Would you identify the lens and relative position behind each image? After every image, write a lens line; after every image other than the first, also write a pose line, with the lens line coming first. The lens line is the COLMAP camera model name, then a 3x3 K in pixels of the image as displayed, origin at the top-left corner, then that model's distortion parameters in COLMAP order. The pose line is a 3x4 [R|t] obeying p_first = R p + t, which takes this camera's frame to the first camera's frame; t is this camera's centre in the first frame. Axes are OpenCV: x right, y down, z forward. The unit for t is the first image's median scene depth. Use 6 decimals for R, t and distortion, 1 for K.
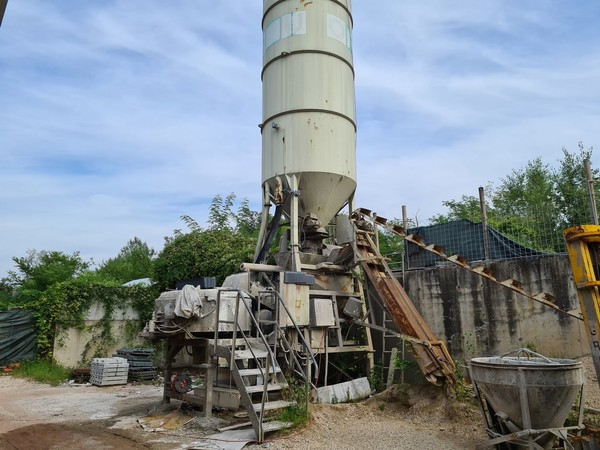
lens RADIAL K [[454.9, 0, 298.1], [0, 454.9, 220.9], [0, 0, 1]] dist [0.053351, -0.038632]
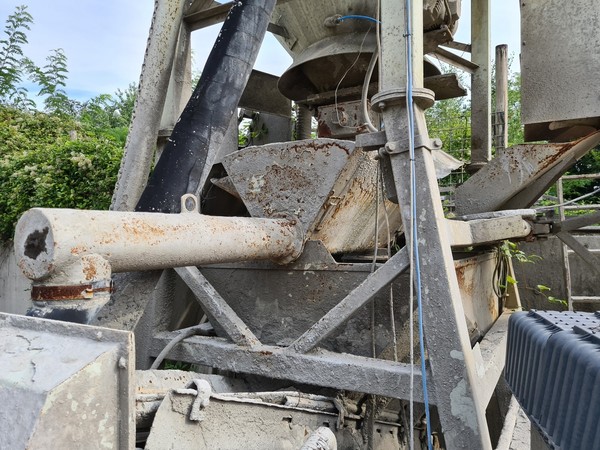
lens RADIAL K [[454.9, 0, 299.2], [0, 454.9, 231.4], [0, 0, 1]] dist [0.053351, -0.038632]
pose [[0.937540, -0.001336, 0.347874, -0.100472], [-0.073910, 0.976397, 0.202942, 0.067581], [-0.339934, -0.215977, 0.915313, 0.872696]]
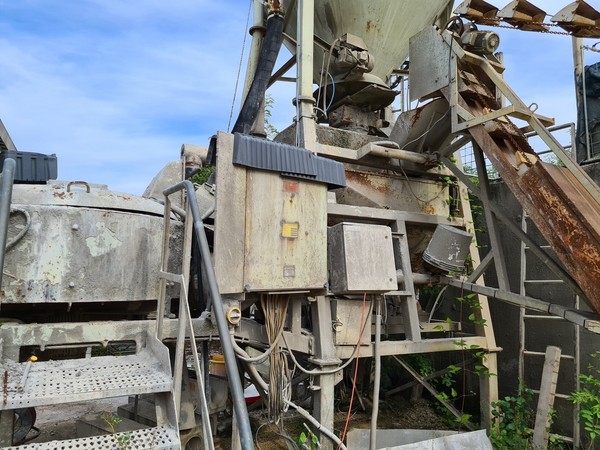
lens RADIAL K [[454.9, 0, 295.9], [0, 454.9, 223.6], [0, 0, 1]] dist [0.053351, -0.038632]
pose [[0.979443, -0.003867, -0.201686, 0.071571], [0.023934, 0.994982, 0.097151, 0.127642], [0.200298, -0.099981, 0.974620, 0.585842]]
